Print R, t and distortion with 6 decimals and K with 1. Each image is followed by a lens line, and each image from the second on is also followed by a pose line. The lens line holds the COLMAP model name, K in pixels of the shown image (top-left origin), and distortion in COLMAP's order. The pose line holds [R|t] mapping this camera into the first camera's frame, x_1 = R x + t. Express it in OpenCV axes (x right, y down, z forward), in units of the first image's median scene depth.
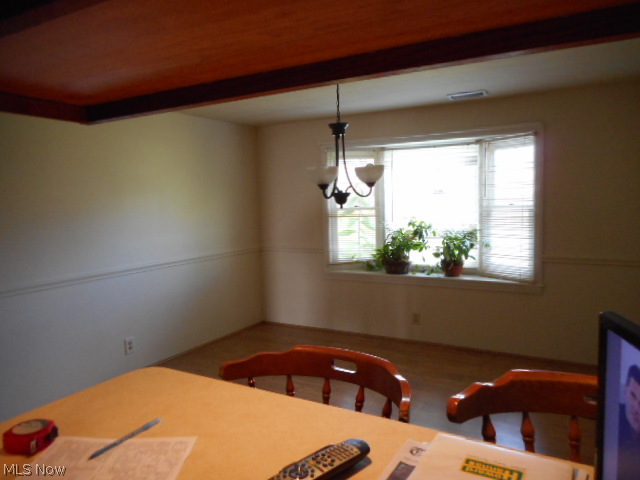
lens RADIAL K [[468.3, 0, 319.8], [0, 468.3, 237.3], [0, 0, 1]] dist [0.000103, 0.000234]
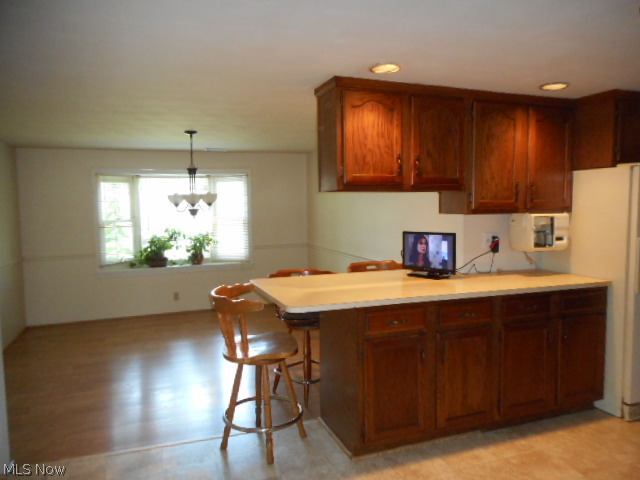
lens RADIAL K [[468.3, 0, 319.9], [0, 468.3, 241.0], [0, 0, 1]] dist [0.000103, 0.000234]
pose [[0.640944, -0.048585, 0.766049, -0.607330], [0.068482, 0.997634, 0.005974, 0.025723], [-0.764527, 0.048631, 0.642755, -0.270054]]
